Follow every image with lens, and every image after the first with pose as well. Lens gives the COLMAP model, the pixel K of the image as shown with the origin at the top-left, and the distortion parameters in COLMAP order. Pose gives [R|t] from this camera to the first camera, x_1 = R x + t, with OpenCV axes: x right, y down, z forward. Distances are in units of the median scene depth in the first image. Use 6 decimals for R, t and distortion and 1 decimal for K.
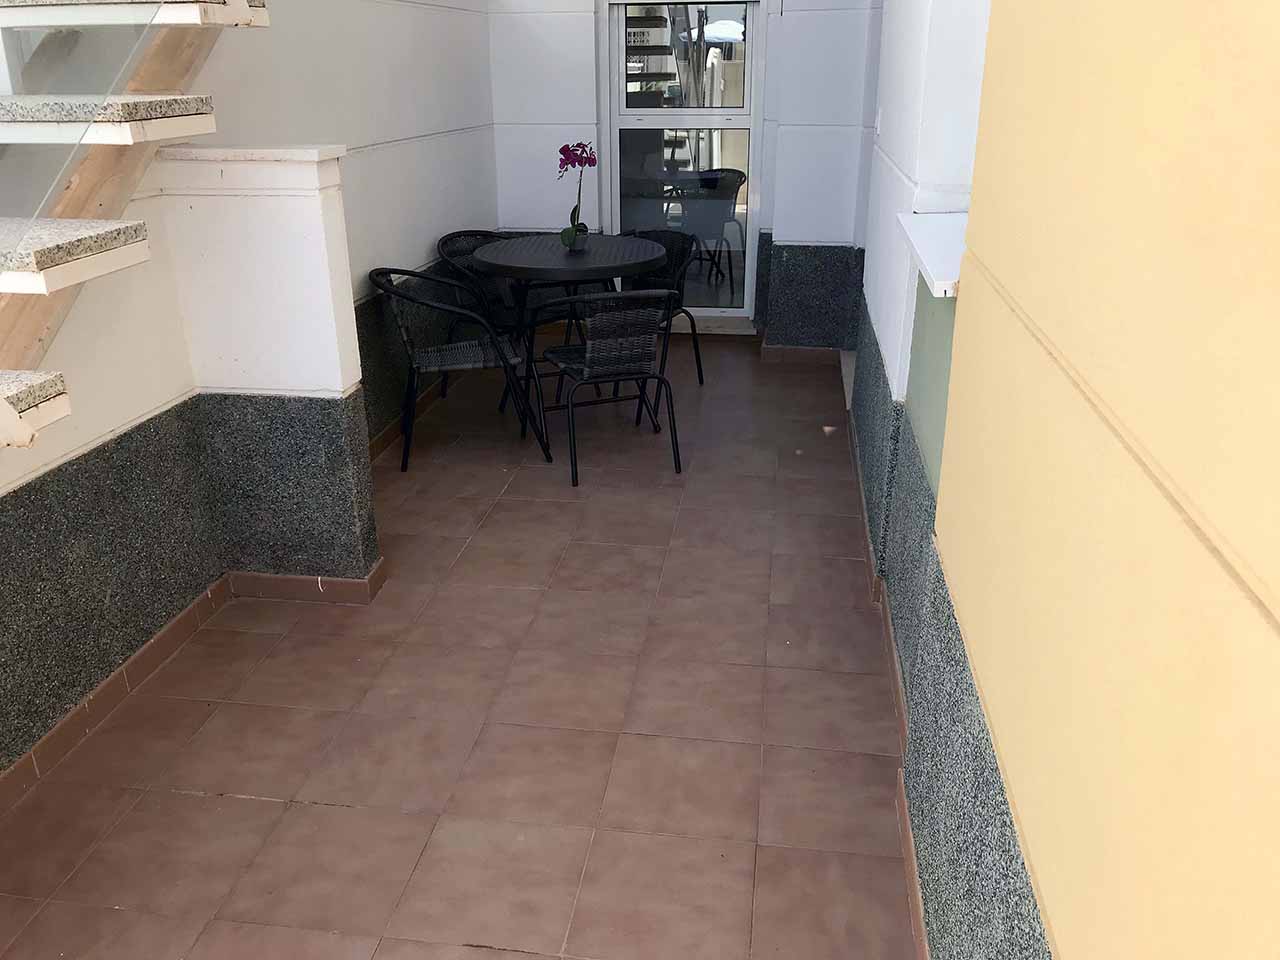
lens RADIAL K [[1043.2, 0, 646.9], [0, 1043.2, 473.3], [0, 0, 1]] dist [0.036373, -0.024224]
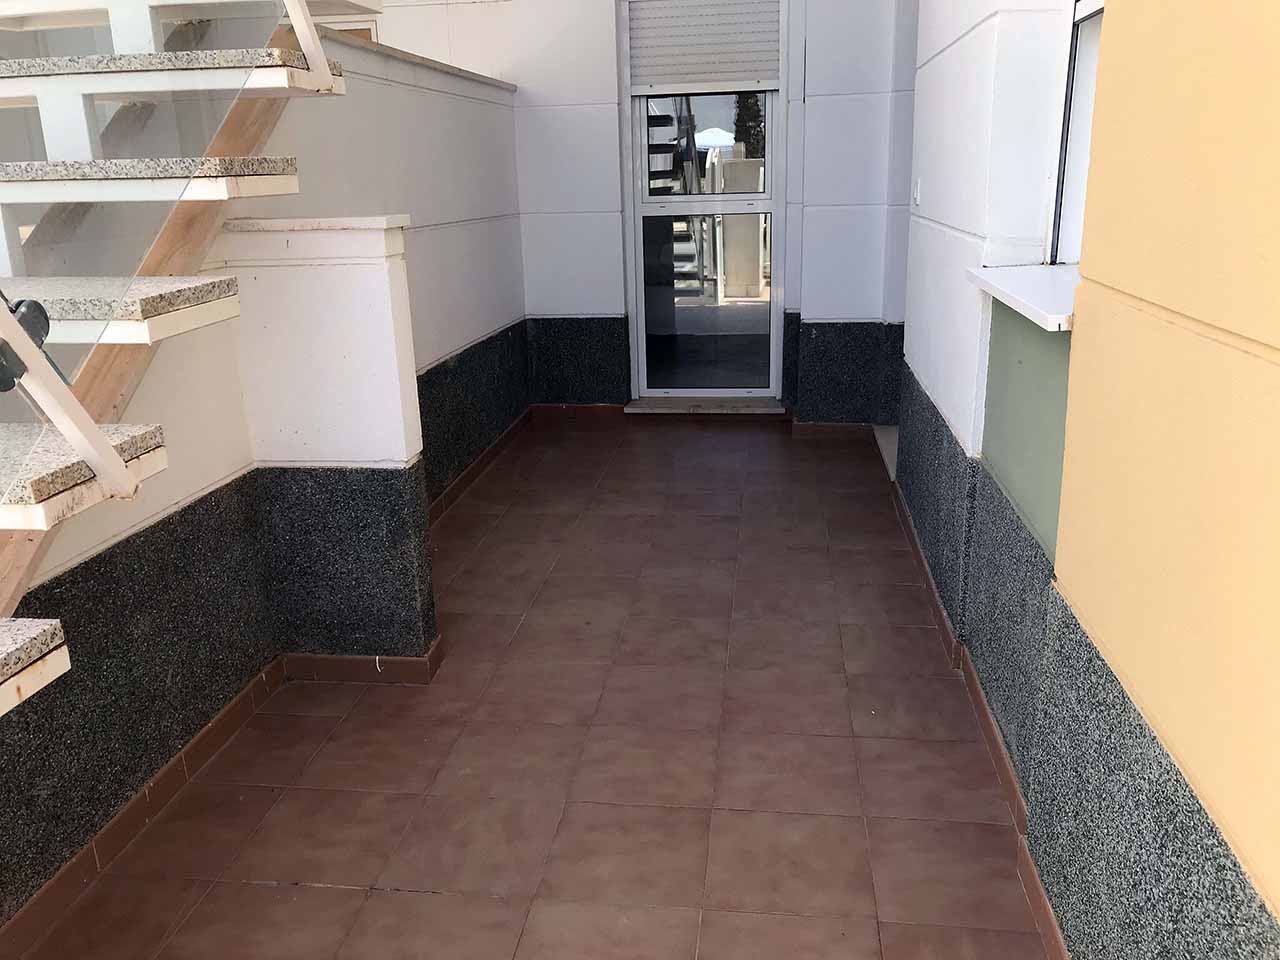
lens RADIAL K [[1043.2, 0, 634.3], [0, 1043.2, 483.0], [0, 0, 1]] dist [0.036373, -0.024224]
pose [[0.999681, -0.024162, 0.007295, -0.092186], [0.024727, 0.995511, -0.091358, 0.039445], [-0.005055, 0.091509, 0.995791, 0.032276]]
